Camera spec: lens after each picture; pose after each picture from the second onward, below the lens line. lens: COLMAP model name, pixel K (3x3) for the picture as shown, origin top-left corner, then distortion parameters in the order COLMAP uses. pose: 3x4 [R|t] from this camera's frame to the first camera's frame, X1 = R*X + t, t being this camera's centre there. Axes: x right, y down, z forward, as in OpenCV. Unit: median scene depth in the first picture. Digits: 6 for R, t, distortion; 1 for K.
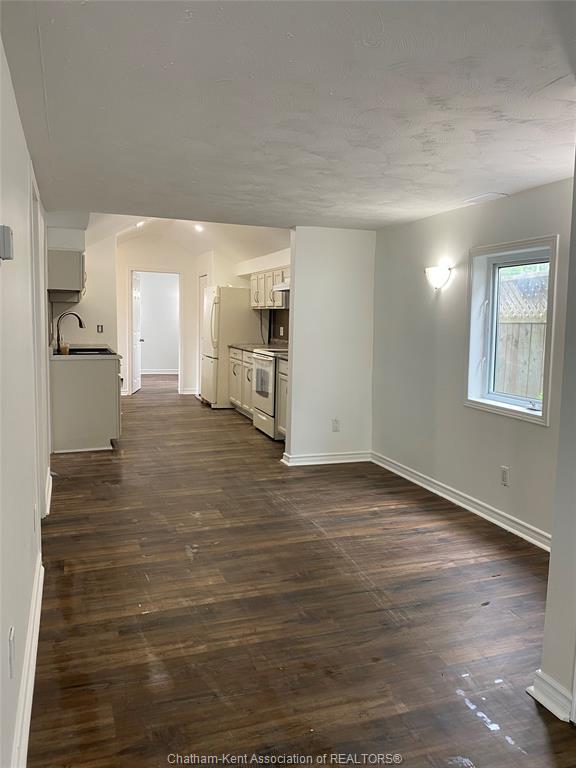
lens RADIAL K [[580.4, 0, 286.3], [0, 580.4, 372.1], [0, 0, 1]] dist [0.063839, -0.110162]
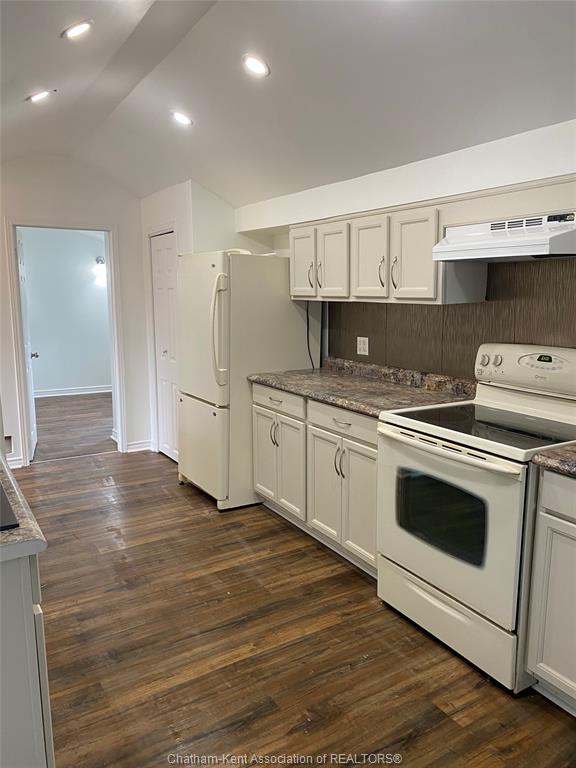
lens RADIAL K [[584.9, 0, 288.0], [0, 584.9, 384.0], [0, 0, 1]] dist [0.004482, 0.001440]
pose [[0.980002, -0.052905, 0.191825, -0.160498], [0.039301, 0.996480, 0.074044, -0.076021], [-0.195067, -0.065025, 0.978632, 0.525064]]
